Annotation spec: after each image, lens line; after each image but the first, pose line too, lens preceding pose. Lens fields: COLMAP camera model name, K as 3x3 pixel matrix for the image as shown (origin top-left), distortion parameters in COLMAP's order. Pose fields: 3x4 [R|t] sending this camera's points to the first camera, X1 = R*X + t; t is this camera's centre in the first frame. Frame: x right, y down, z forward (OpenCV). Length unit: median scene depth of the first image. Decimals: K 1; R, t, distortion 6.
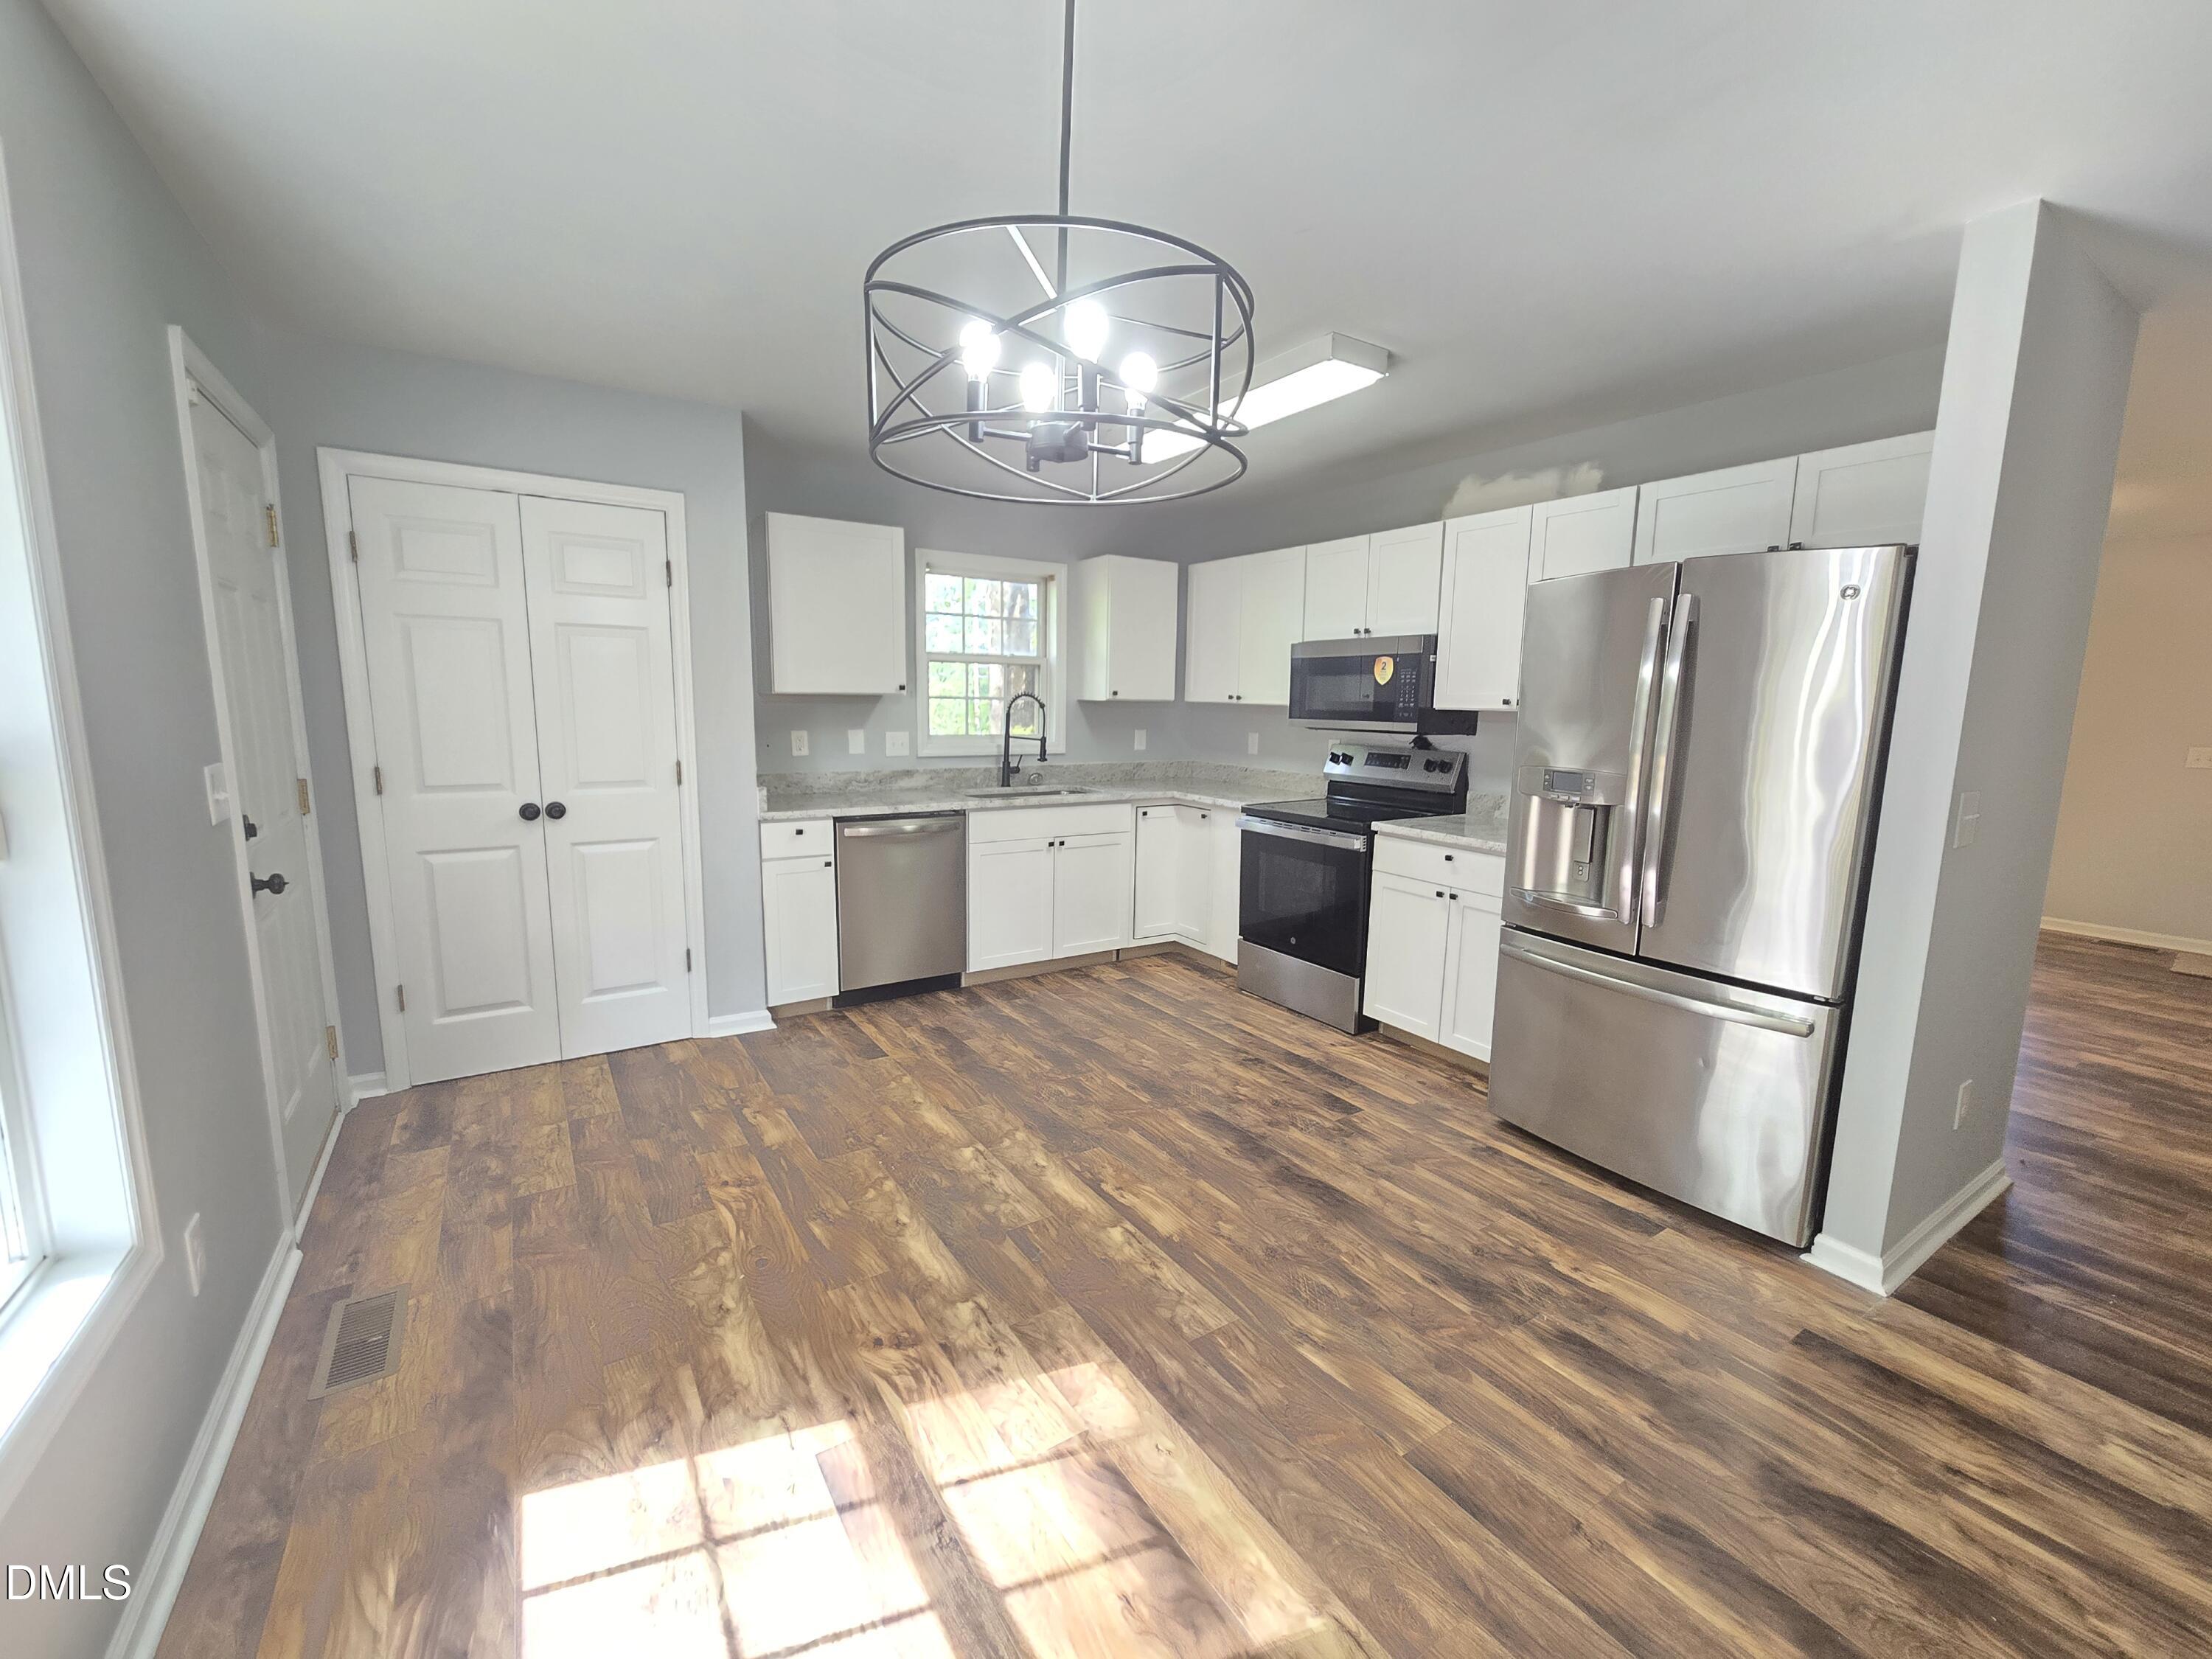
lens RADIAL K [[896.3, 0, 1106.0], [0, 896.3, 829.5], [0, 0, 1]] dist [0.015616, 0.005457]
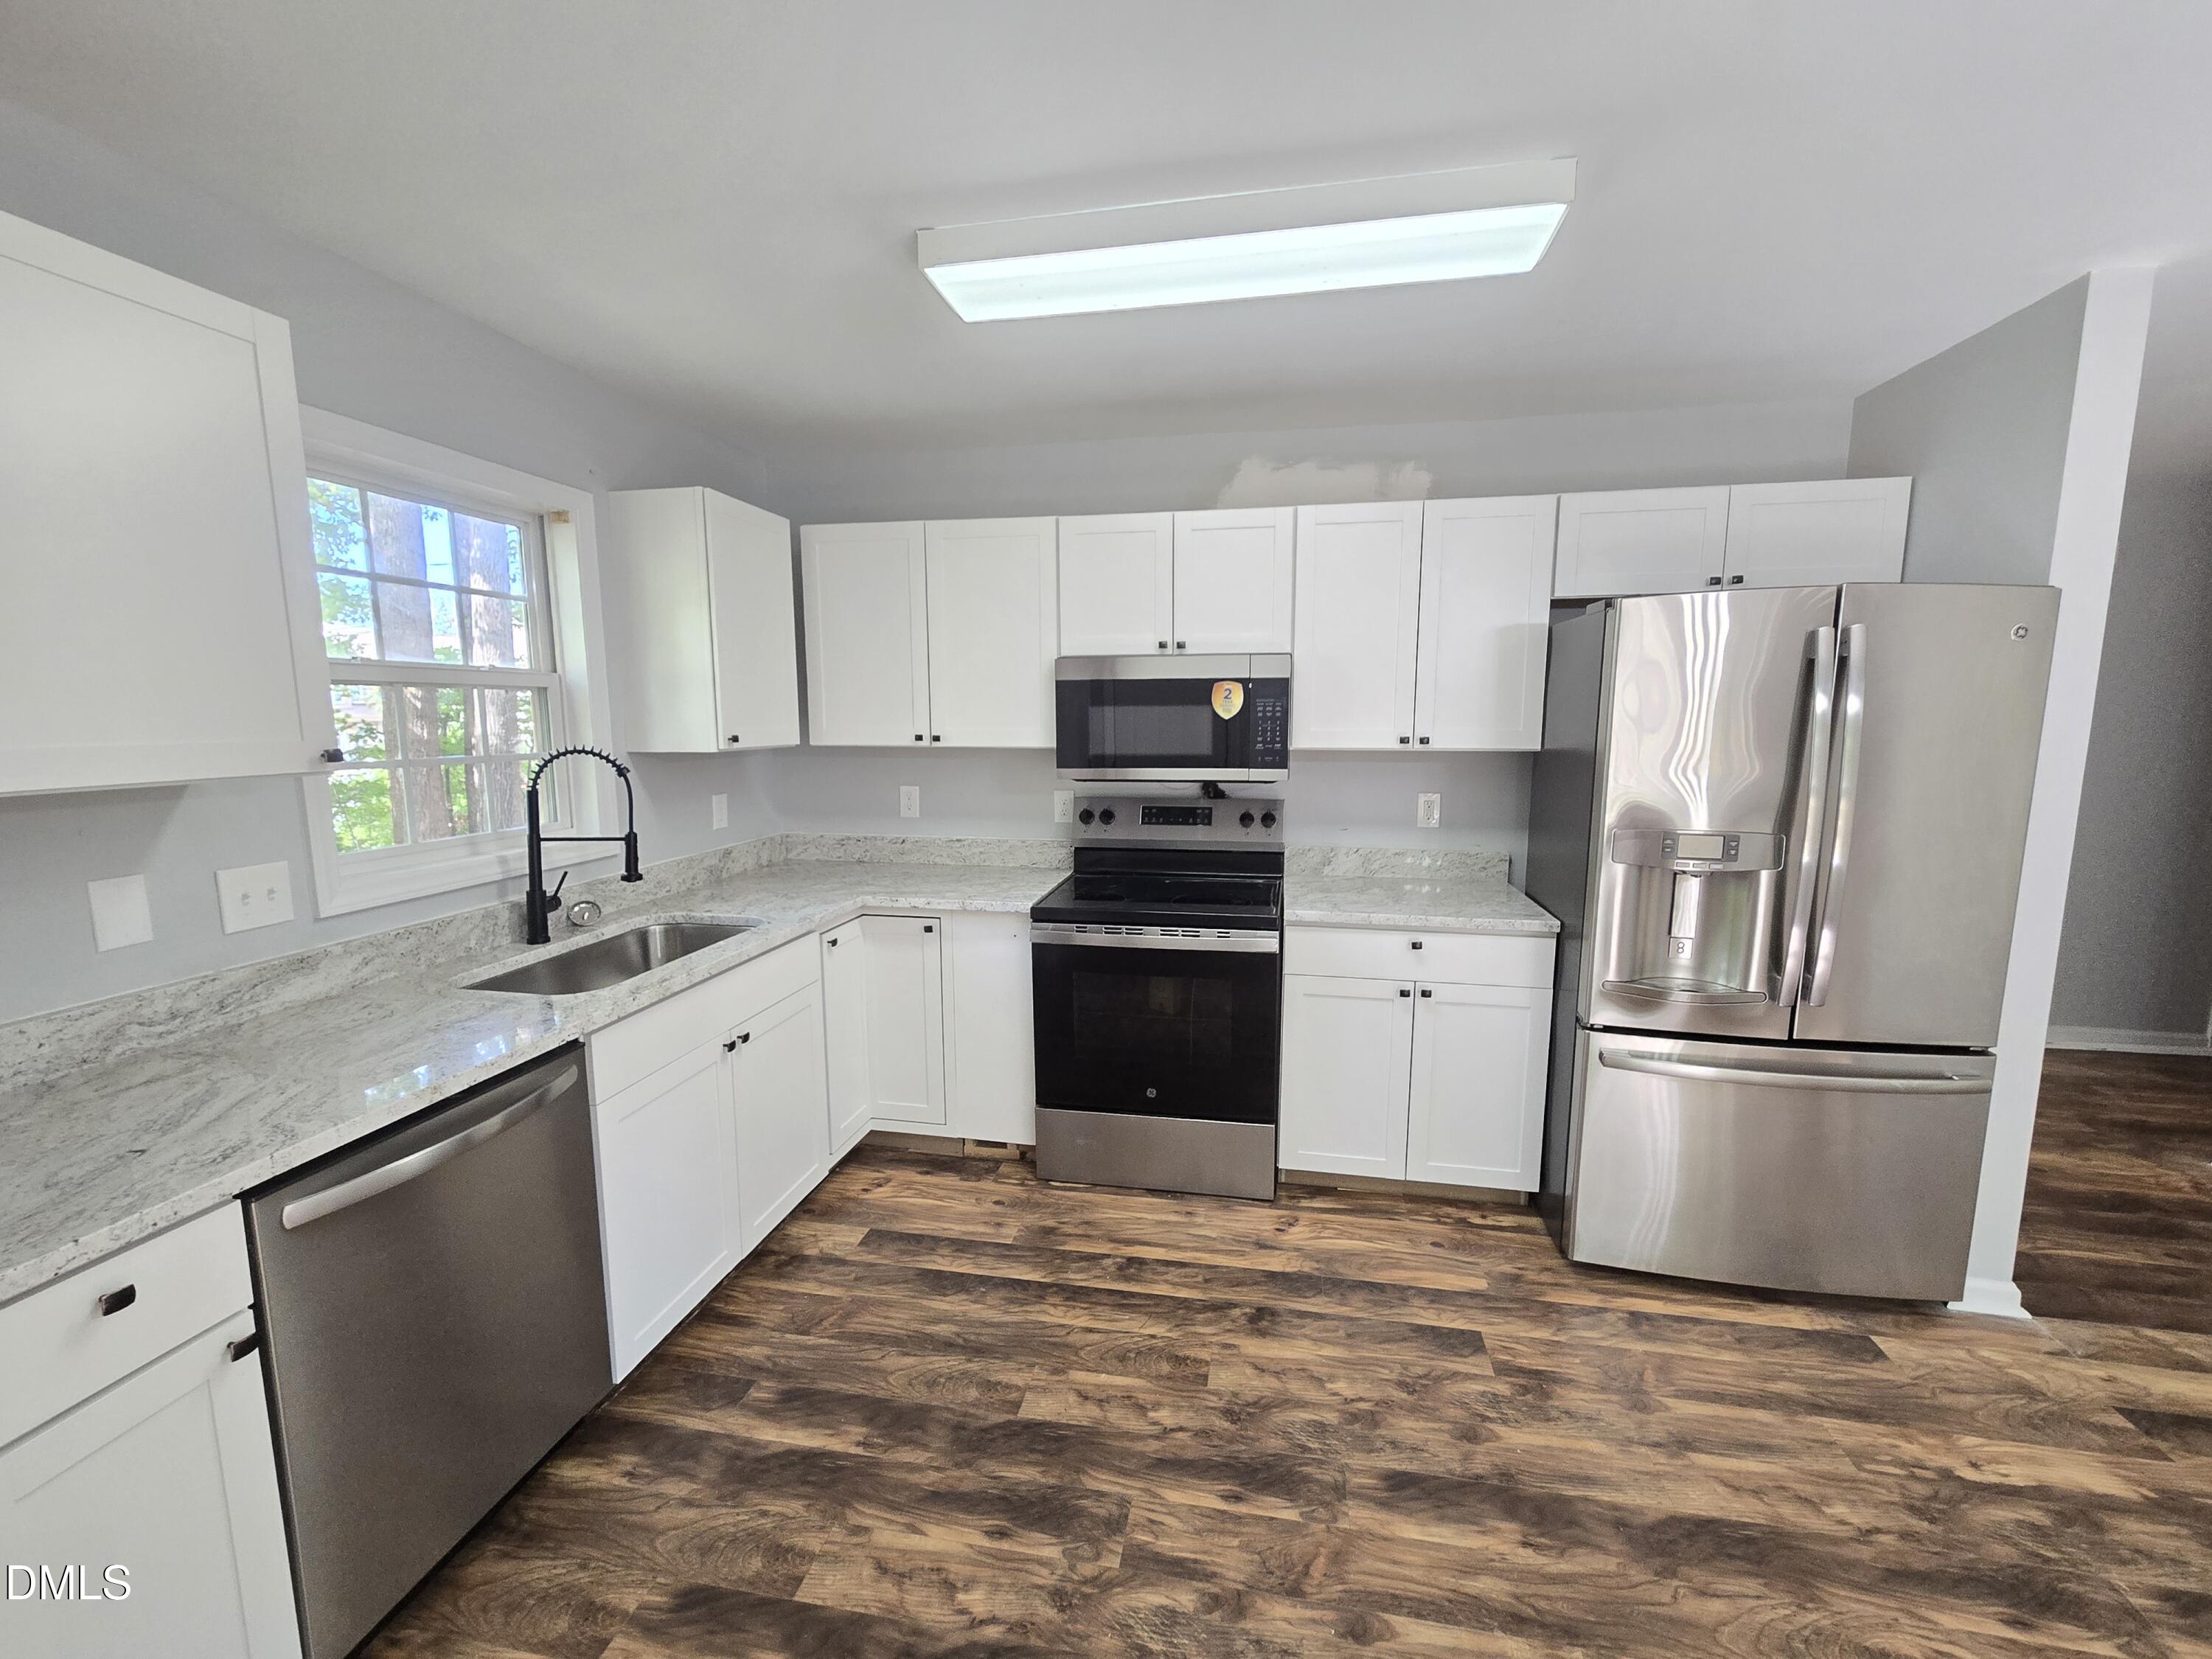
lens RADIAL K [[912.0, 0, 1107.6], [0, 912.0, 837.0], [0, 0, 1]] dist [-0.004517, 0.005995]
pose [[0.692944, -0.117612, 0.711334, -0.297790], [0.120025, 0.991656, 0.047038, -0.110710], [-0.710931, 0.052783, 0.701278, 0.543759]]
